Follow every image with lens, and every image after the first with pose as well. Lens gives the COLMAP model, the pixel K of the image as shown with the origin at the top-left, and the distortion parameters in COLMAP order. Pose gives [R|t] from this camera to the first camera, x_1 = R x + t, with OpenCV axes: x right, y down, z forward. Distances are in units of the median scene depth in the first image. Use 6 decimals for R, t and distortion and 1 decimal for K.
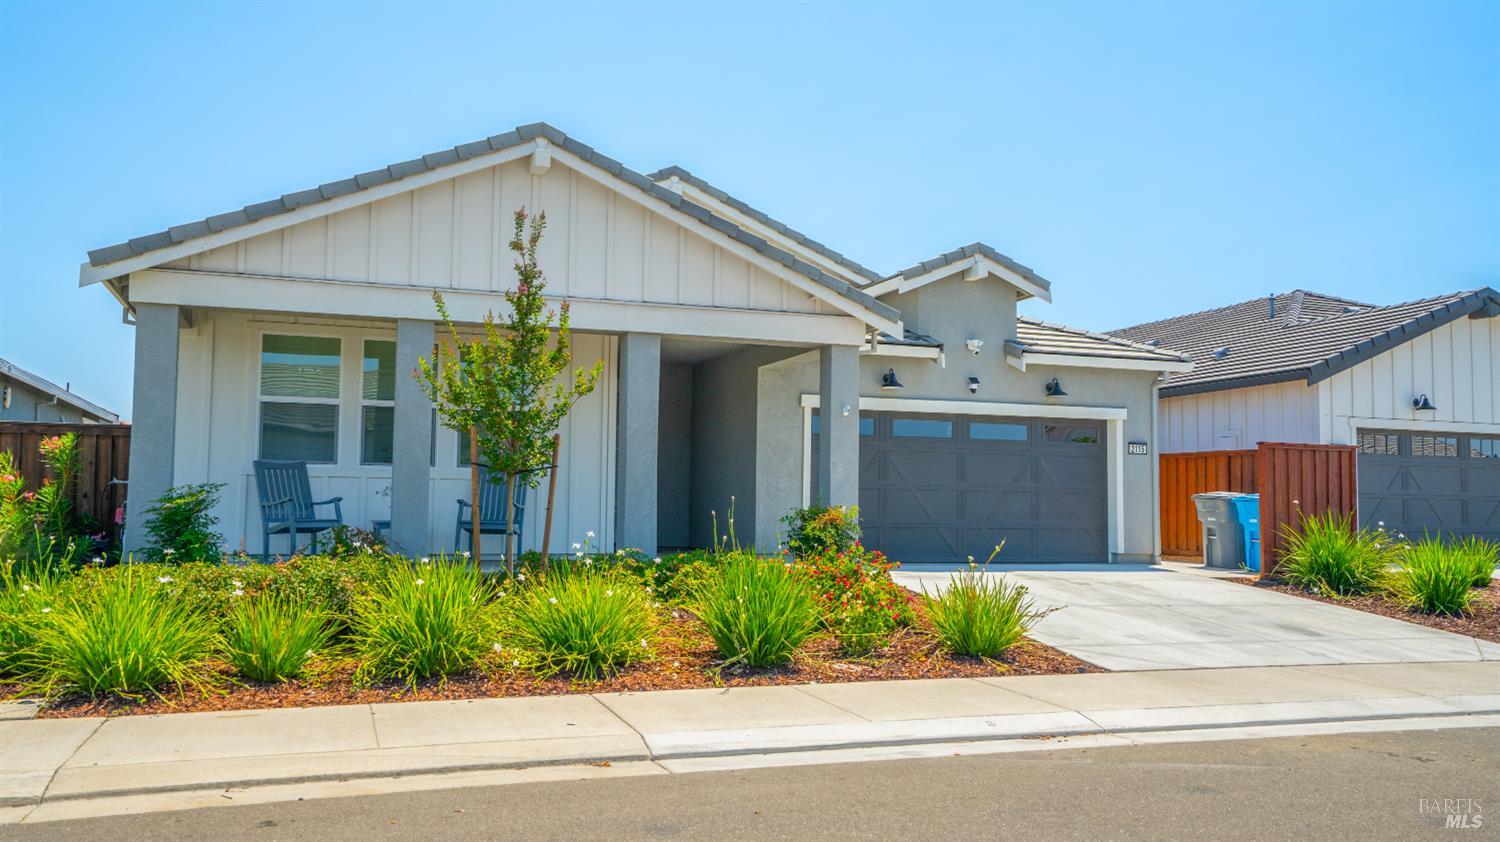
lens RADIAL K [[1251.7, 0, 750.0], [0, 1251.7, 421.0], [0, 0, 1]] dist [0.034327, -0.000951]
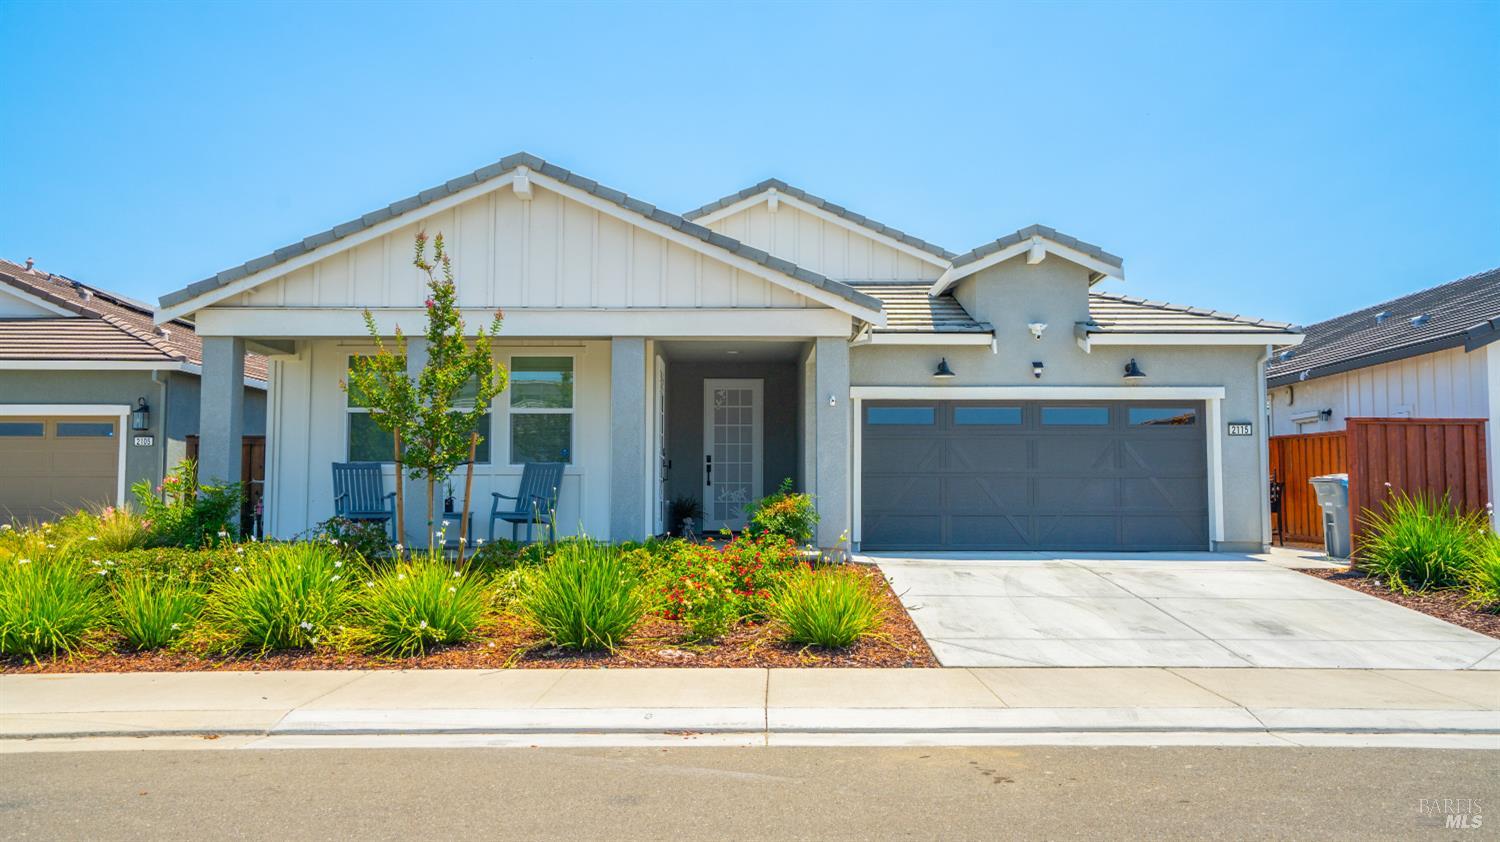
lens RADIAL K [[1127.3, 0, 750.0], [0, 1127.3, 421.0], [0, 0, 1]] dist [-0.003646, 0.071107]
pose [[0.942735, -0.033660, -0.331839, 0.268935], [0.033554, 0.999419, -0.006050, 0.009663], [0.331849, -0.005431, 0.943317, 0.097010]]
